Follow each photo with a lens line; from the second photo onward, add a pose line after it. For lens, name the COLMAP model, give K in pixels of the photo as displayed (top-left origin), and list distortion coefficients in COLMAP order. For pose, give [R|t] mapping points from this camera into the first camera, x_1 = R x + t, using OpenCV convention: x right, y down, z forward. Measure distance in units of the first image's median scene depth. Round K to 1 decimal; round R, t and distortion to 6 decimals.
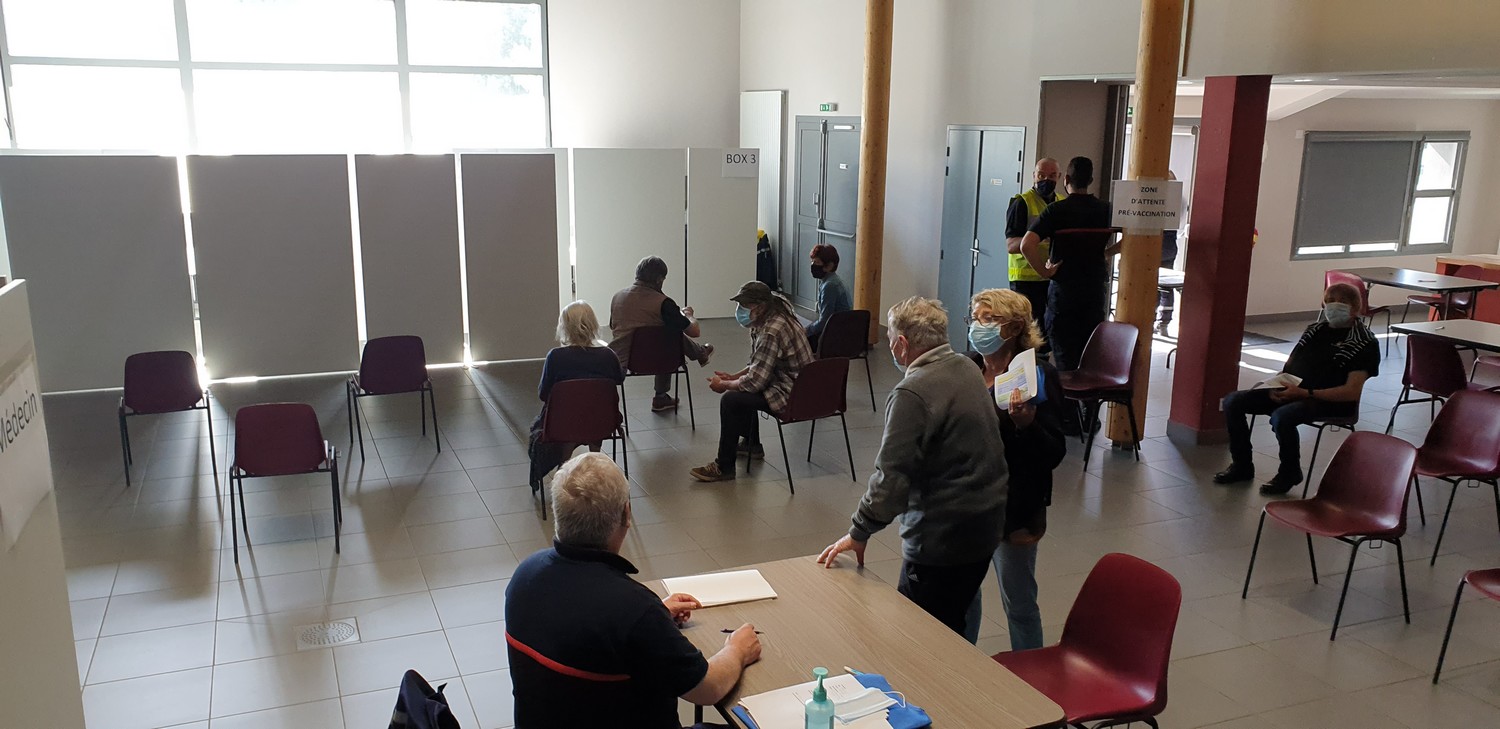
lens RADIAL K [[1160.6, 0, 748.9], [0, 1160.6, 366.1], [0, 0, 1]] dist [0.001444, 0.000014]
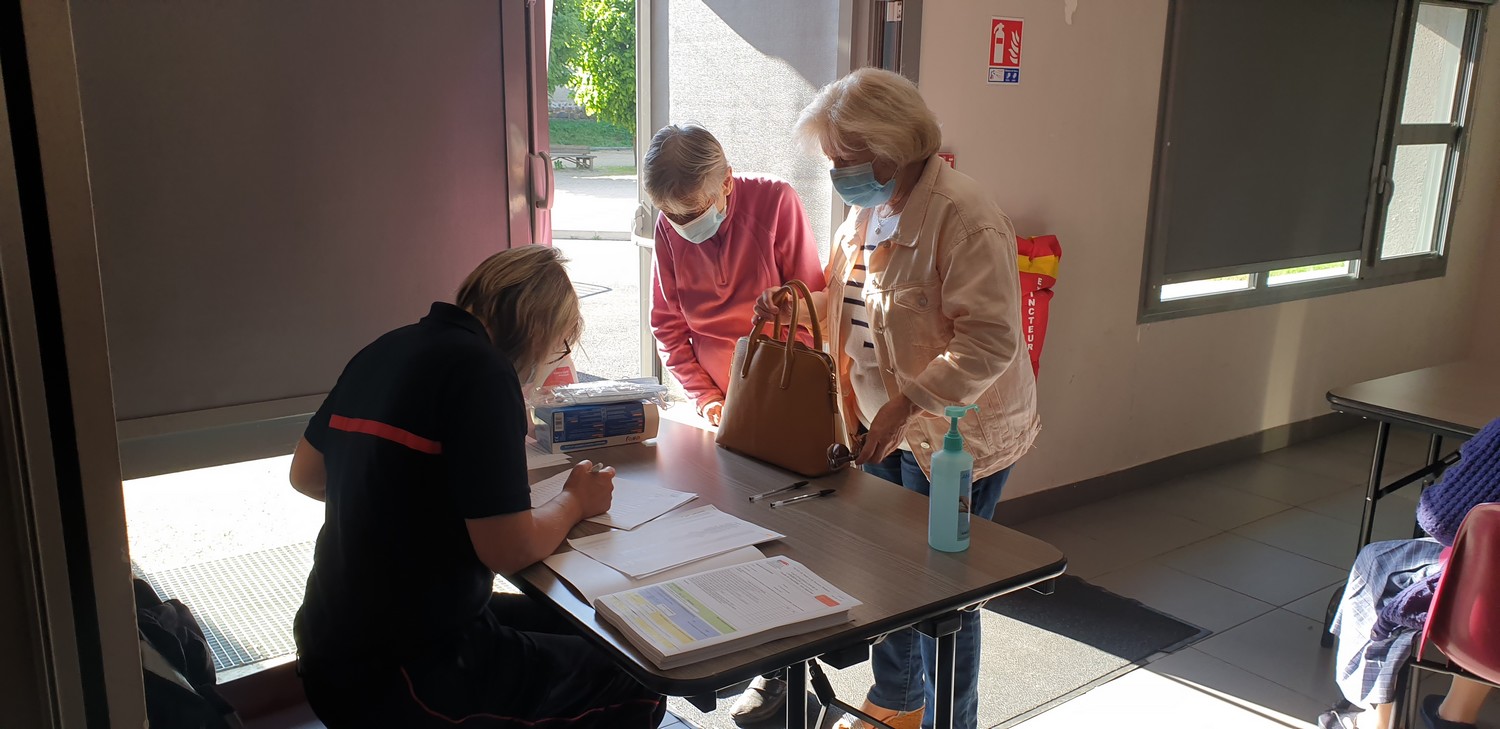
lens RADIAL K [[1160.6, 0, 748.9], [0, 1160.6, 368.1], [0, 0, 1]] dist [0.001444, 0.000014]
pose [[0.969104, -0.050618, 0.241401, 0.259132], [0.050409, 0.998704, 0.007045, -0.082422], [-0.241445, 0.005341, 0.970400, 0.668681]]
